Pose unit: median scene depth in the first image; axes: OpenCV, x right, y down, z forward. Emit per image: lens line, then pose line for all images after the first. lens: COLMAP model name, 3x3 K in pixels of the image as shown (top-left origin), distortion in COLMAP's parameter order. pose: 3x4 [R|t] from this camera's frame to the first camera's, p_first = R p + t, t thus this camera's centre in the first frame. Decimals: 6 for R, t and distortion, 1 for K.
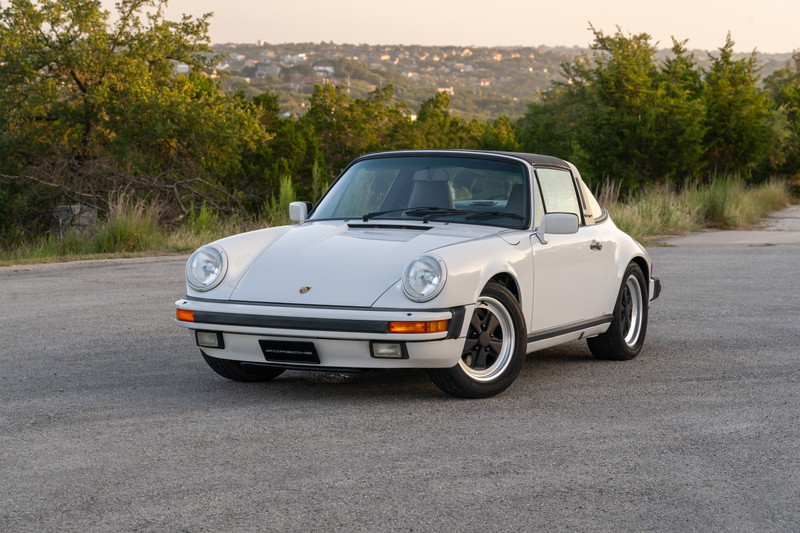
lens RADIAL K [[2249.2, 0, 400.0], [0, 2249.2, 266.5], [0, 0, 1]] dist [-0.014967, 0.694032]
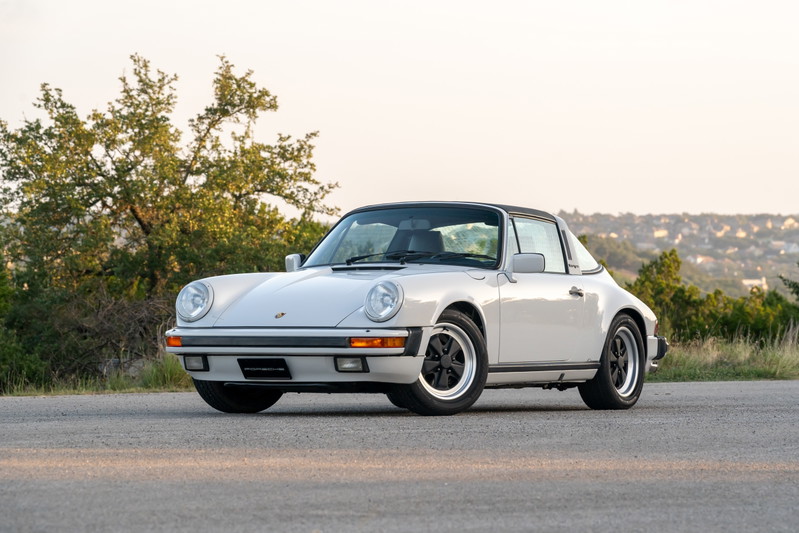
lens RADIAL K [[3574.3, 0, 399.5], [0, 3574.3, 266.5], [0, 0, 1]] dist [0.317836, 4.328423]
pose [[0.996620, -0.013966, -0.080958, 0.135177], [0.007069, 0.996367, -0.084866, 0.115429], [0.081850, 0.084006, 0.993098, -0.636455]]
